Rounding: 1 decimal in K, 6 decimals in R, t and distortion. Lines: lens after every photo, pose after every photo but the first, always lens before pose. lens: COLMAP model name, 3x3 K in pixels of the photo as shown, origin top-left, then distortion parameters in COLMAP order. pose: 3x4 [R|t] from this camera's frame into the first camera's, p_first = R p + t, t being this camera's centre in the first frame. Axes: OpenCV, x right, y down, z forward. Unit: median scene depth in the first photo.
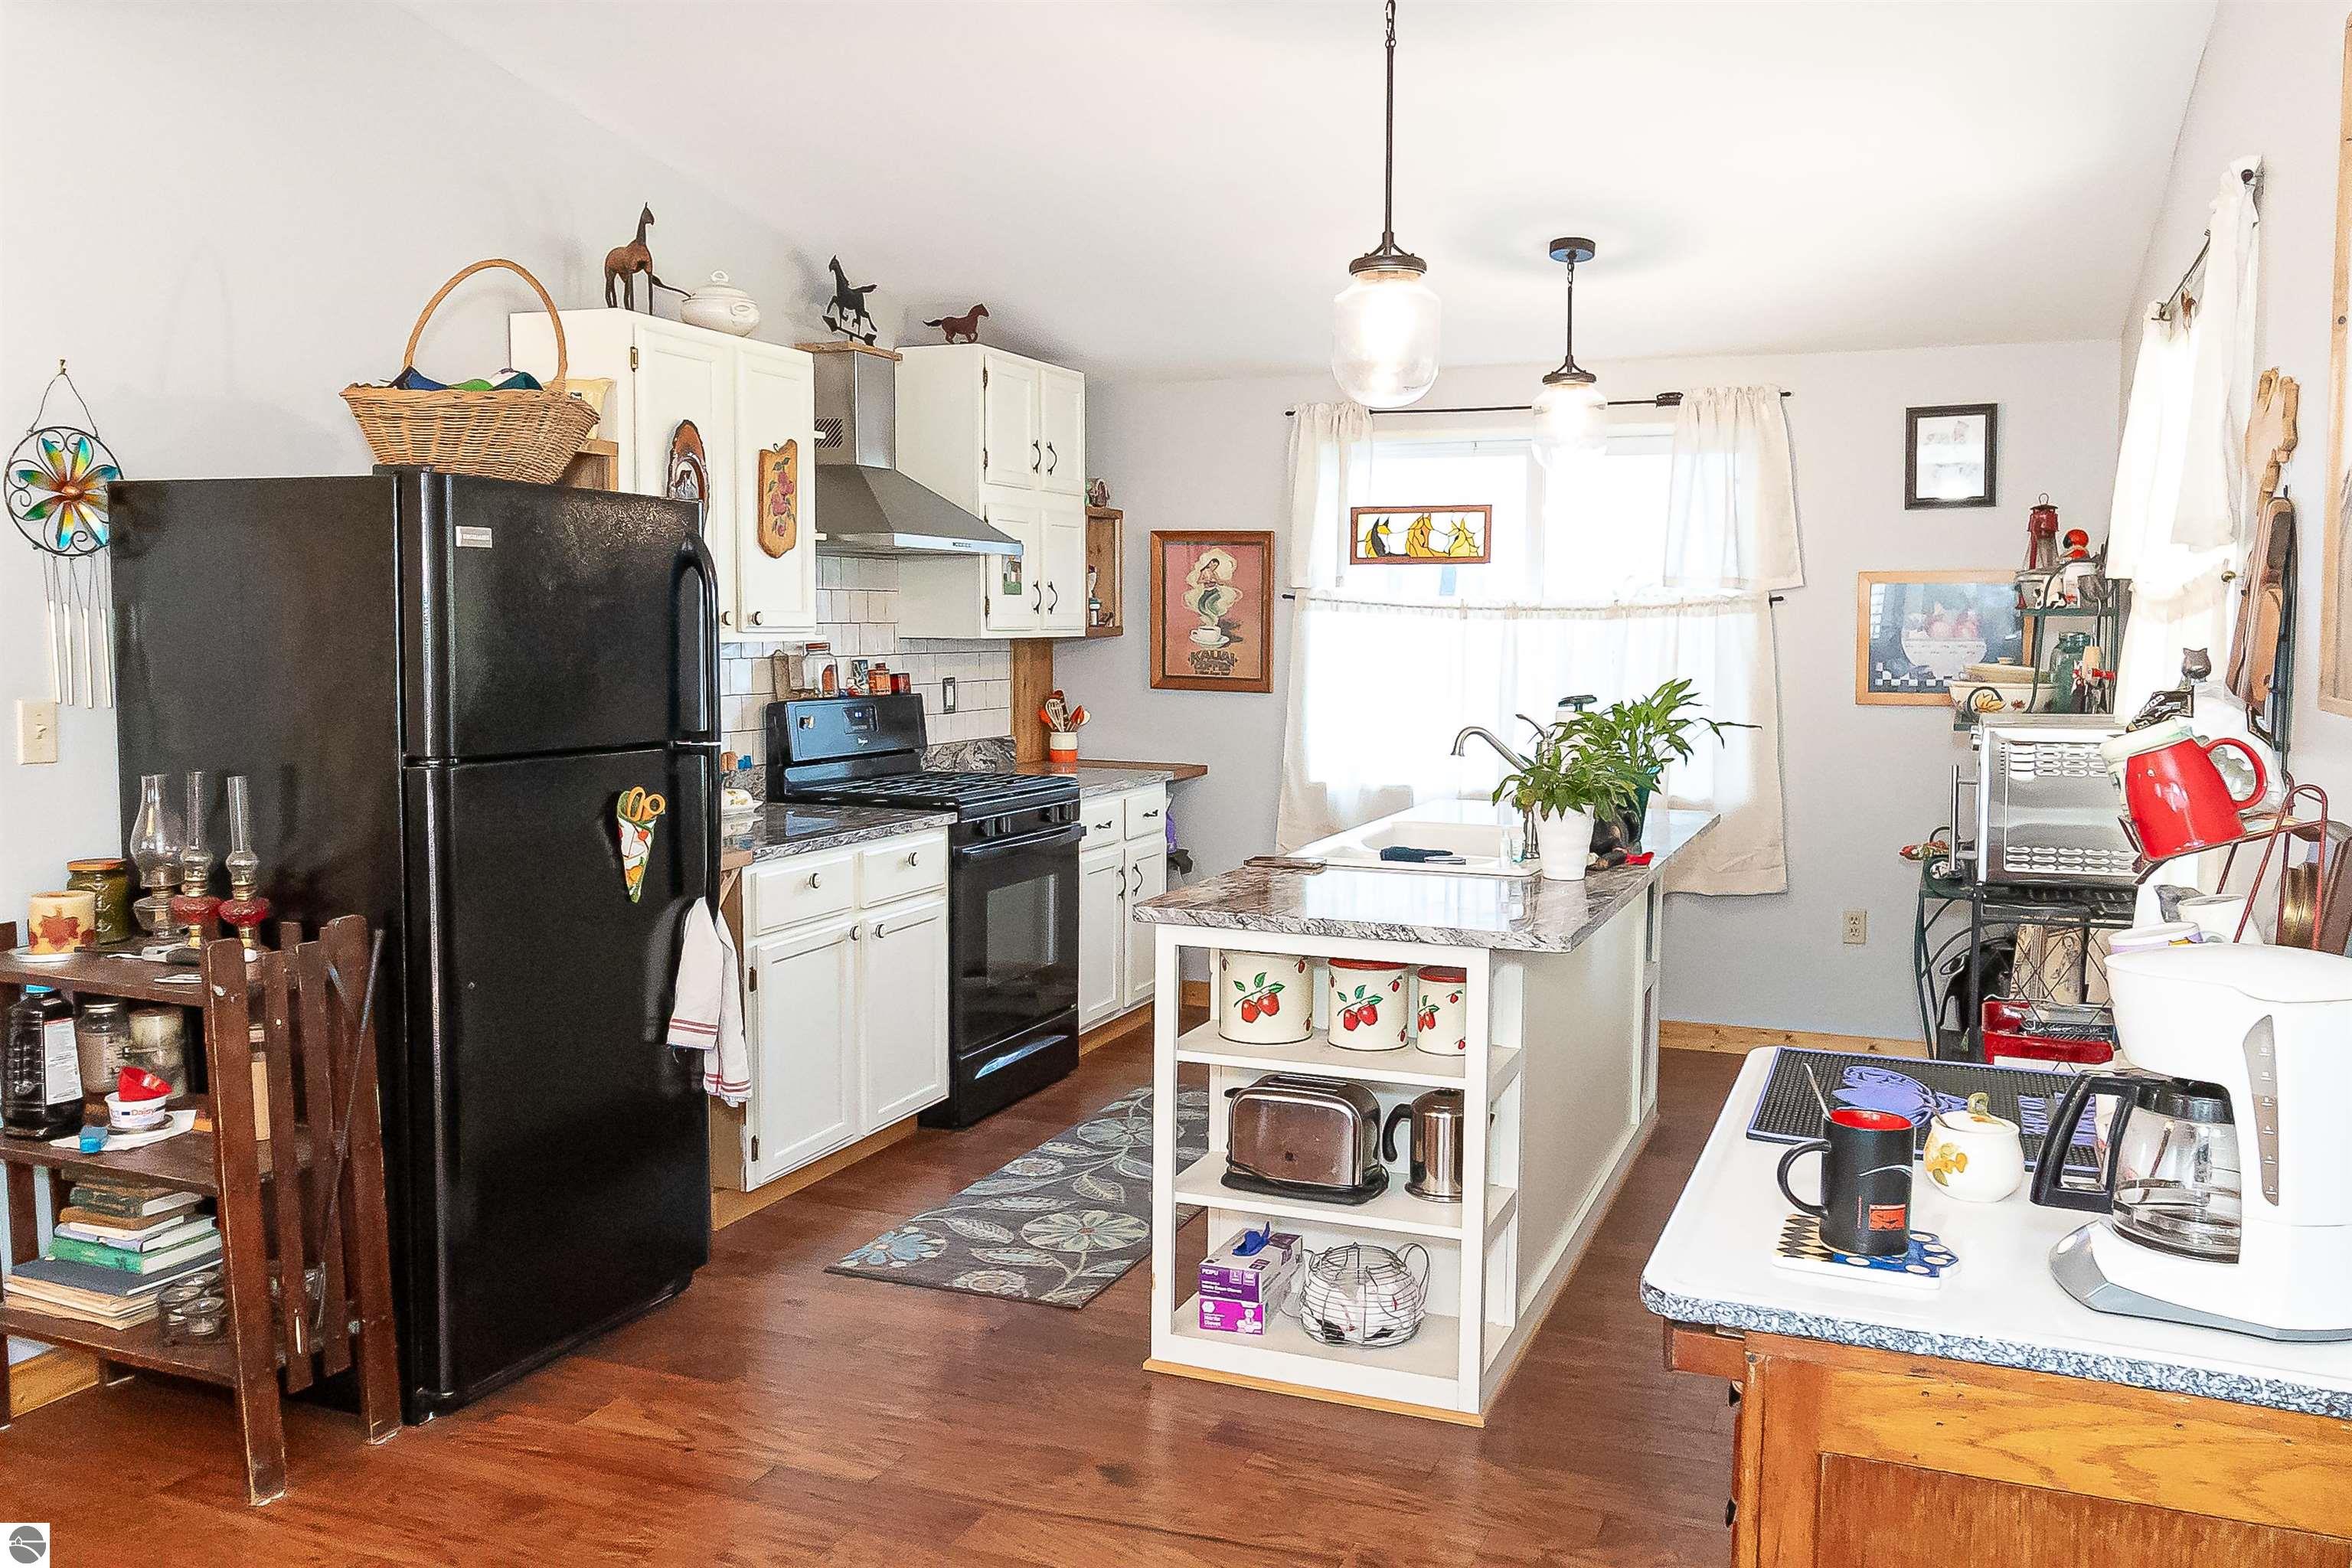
lens RADIAL K [[1855.1, 0, 1212.8], [0, 1855.1, 759.4], [0, 0, 1]] dist [0.003602, 0.000068]
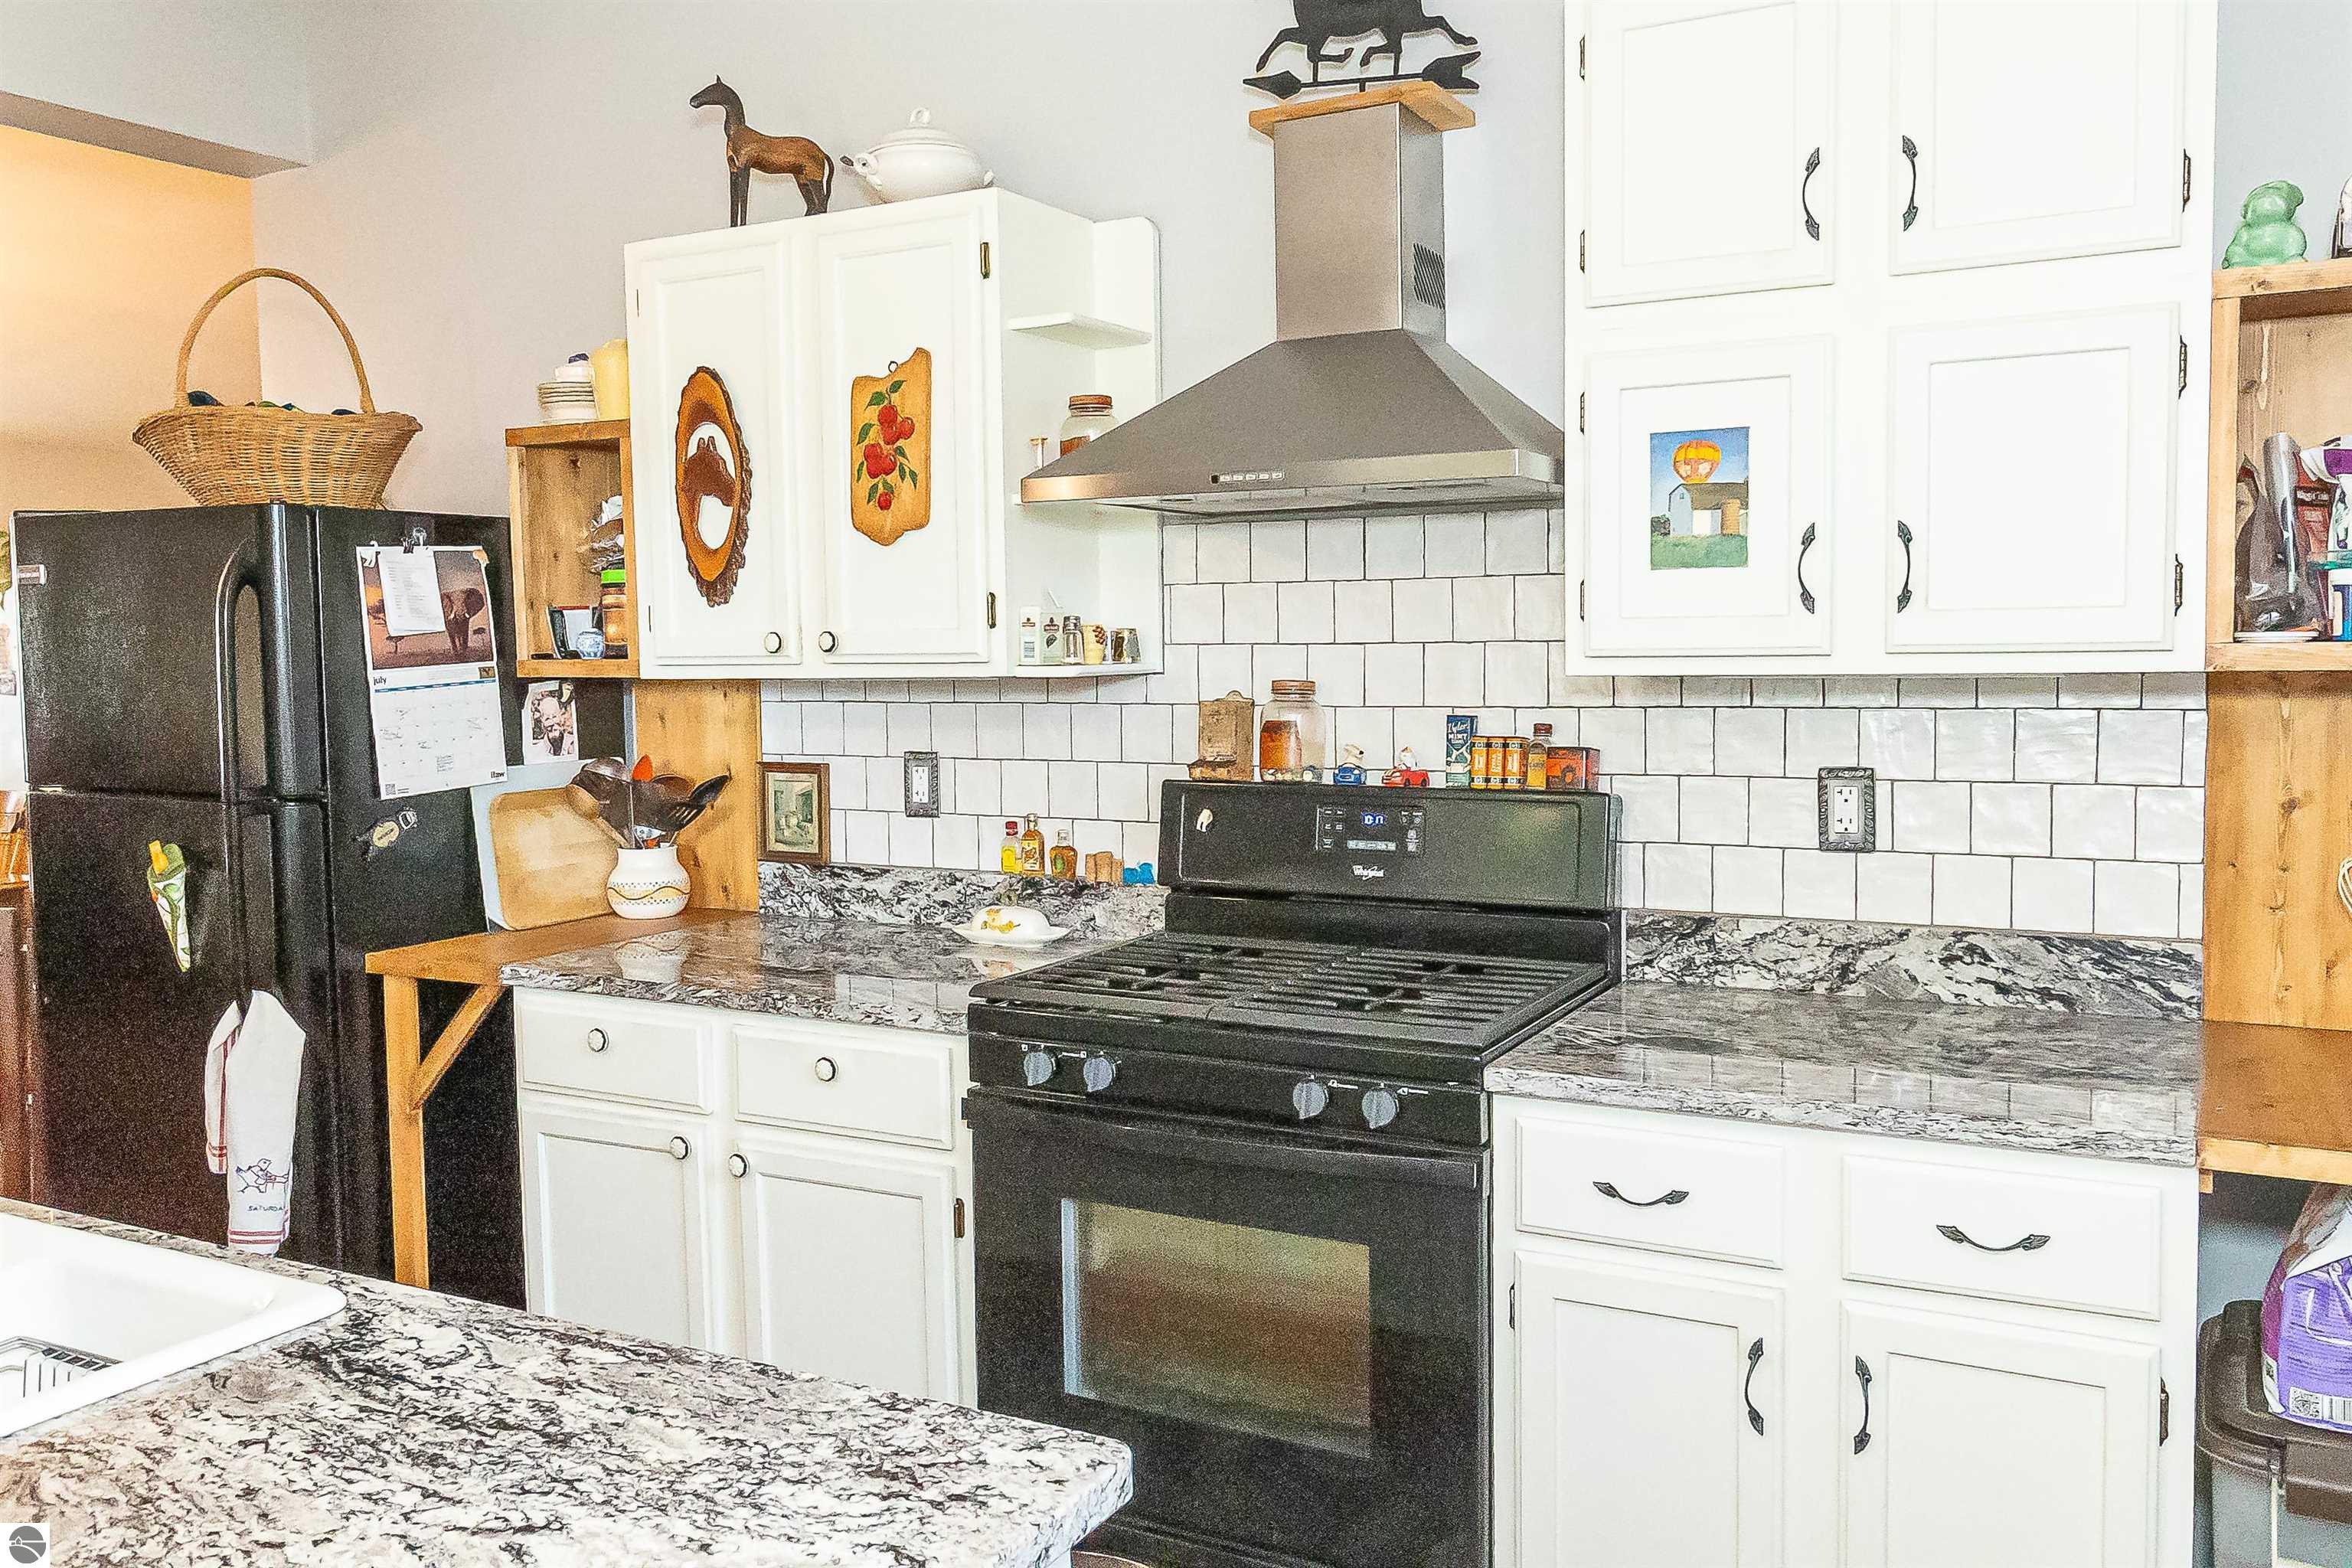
lens RADIAL K [[1855.1, 0, 1212.8], [0, 1855.1, 759.4], [0, 0, 1]] dist [0.003602, 0.000068]
pose [[-0.110675, 0.058614, -0.992127, 0.334082], [-0.062977, 0.995840, 0.065859, -0.073855], [0.991859, 0.069771, -0.106523, 1.034313]]
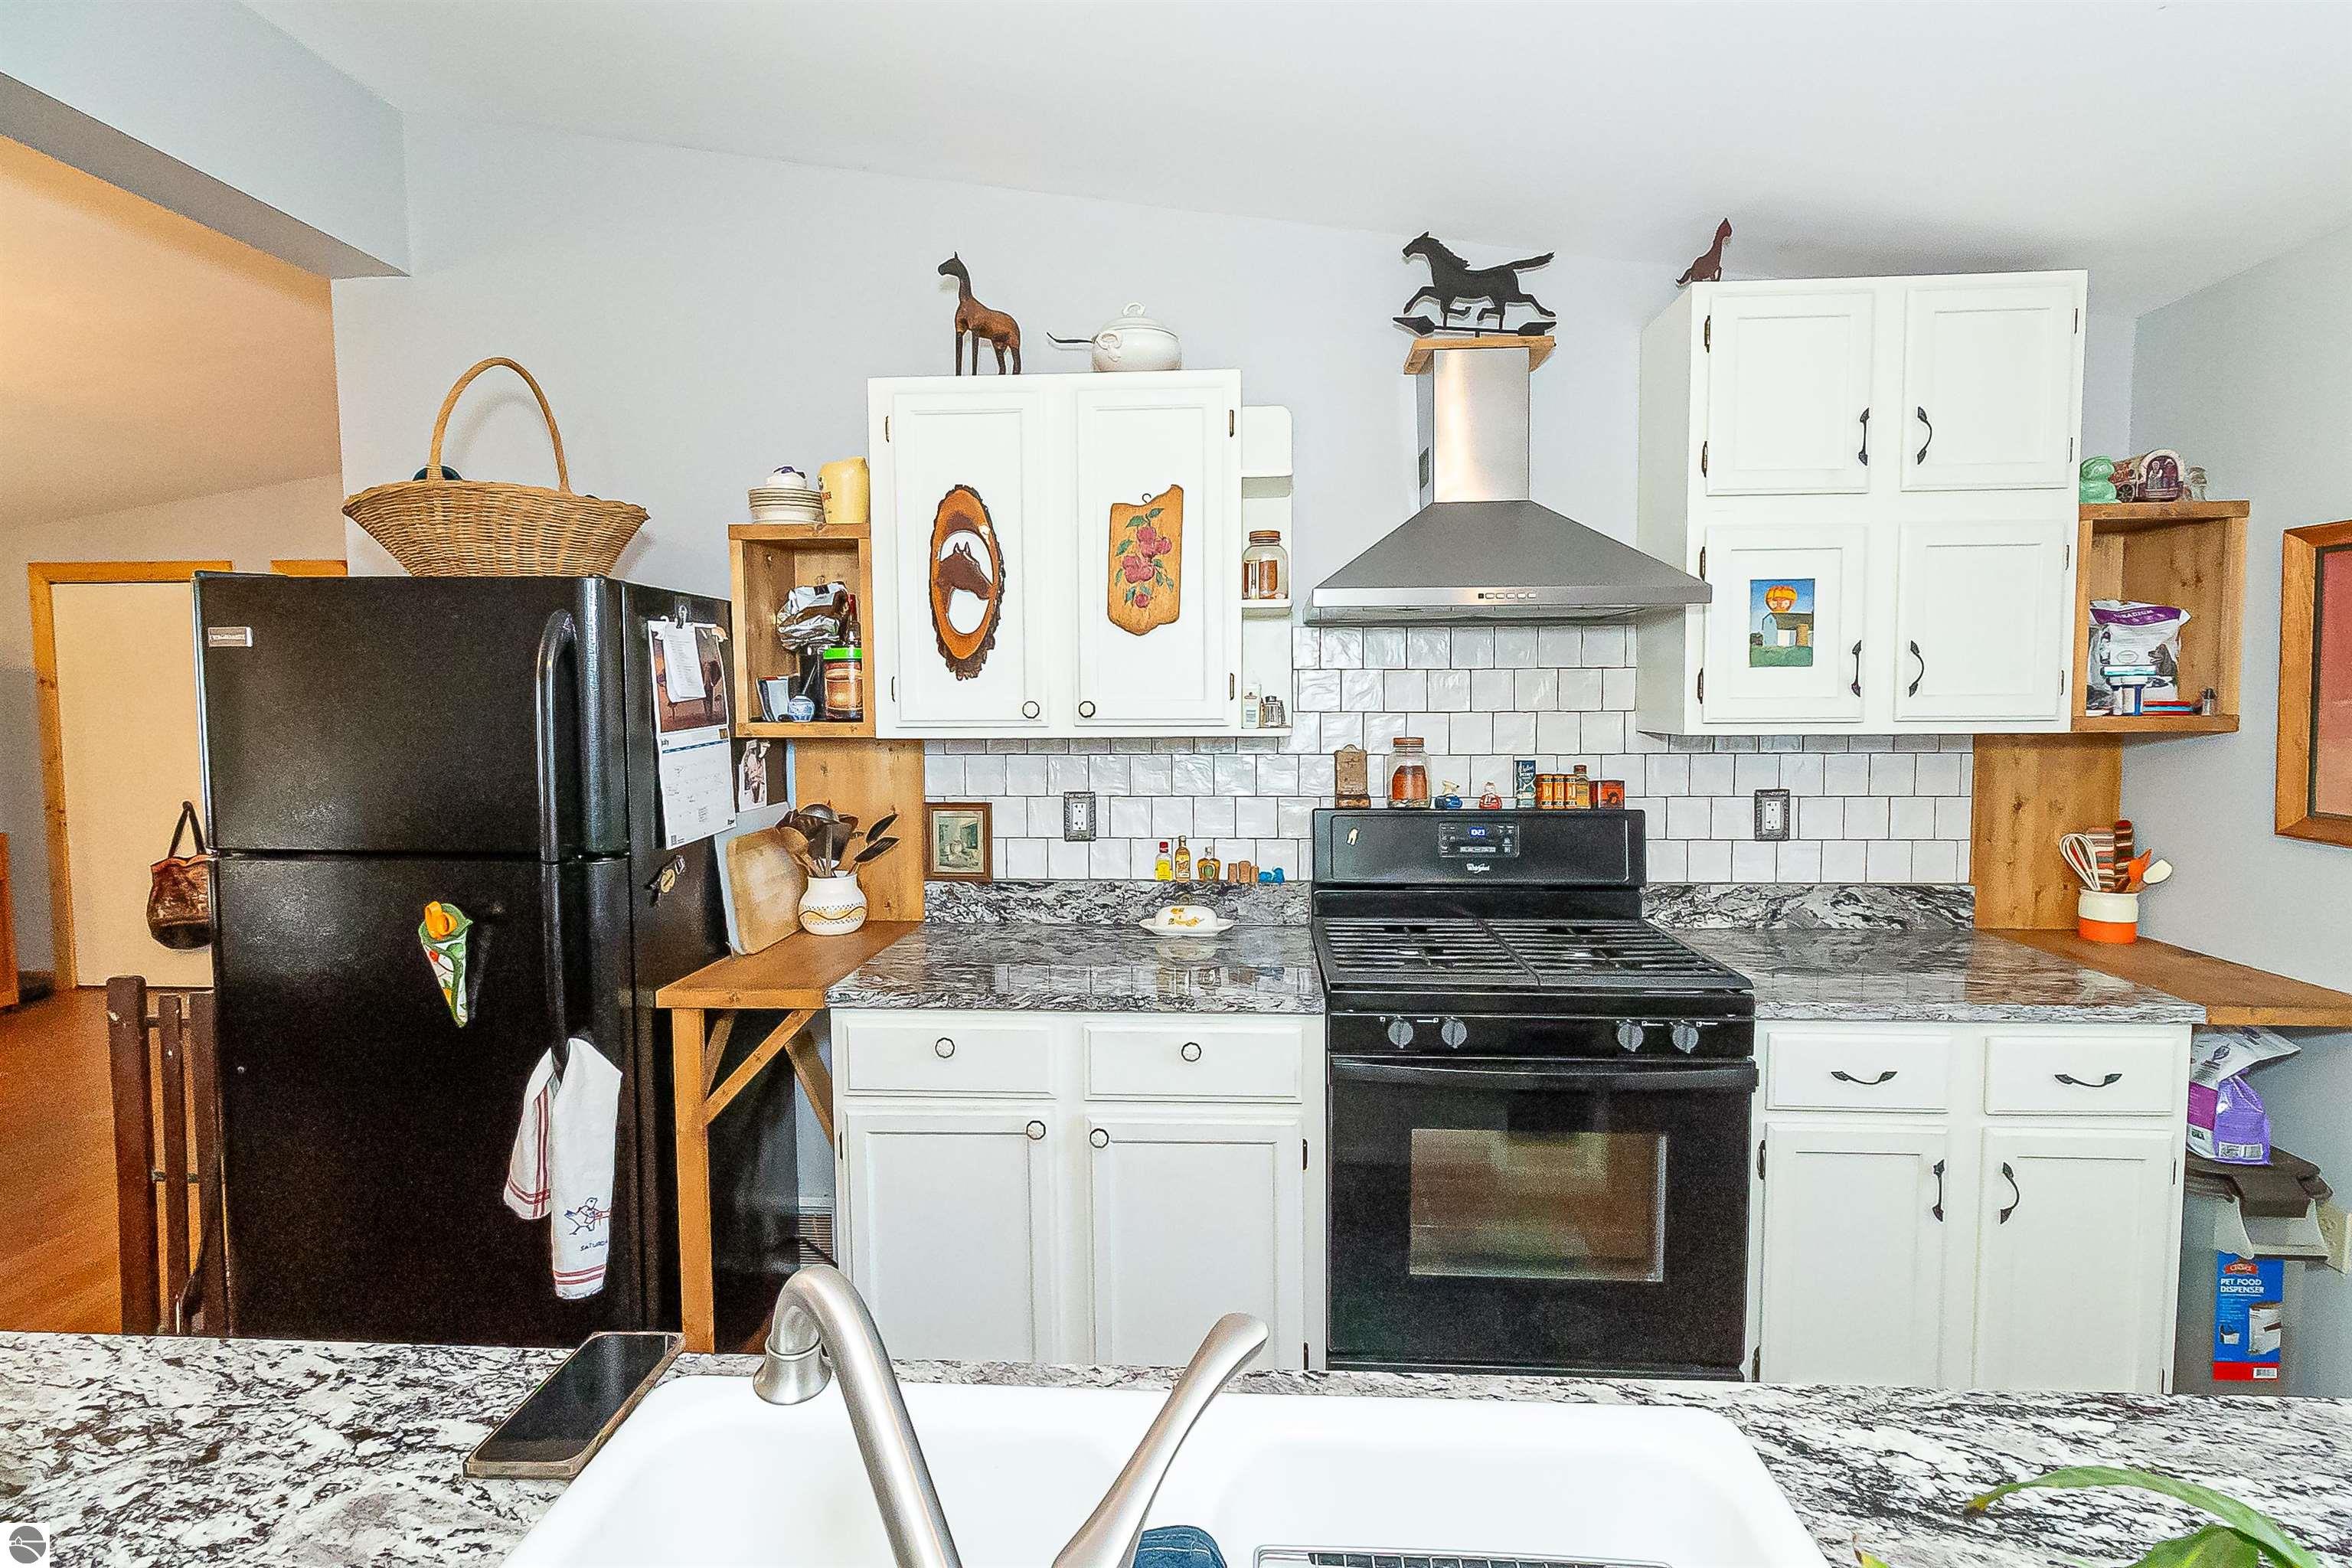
lens RADIAL K [[1086.4, 0, 1198.3], [0, 1086.4, 761.5], [0, 0, 1]] dist [0.000175, 0.000211]
pose [[0.315365, 0.046456, -0.947833, 0.199134], [-0.064460, 0.997543, 0.027446, -0.059246], [0.946779, 0.052442, 0.317585, 0.766087]]
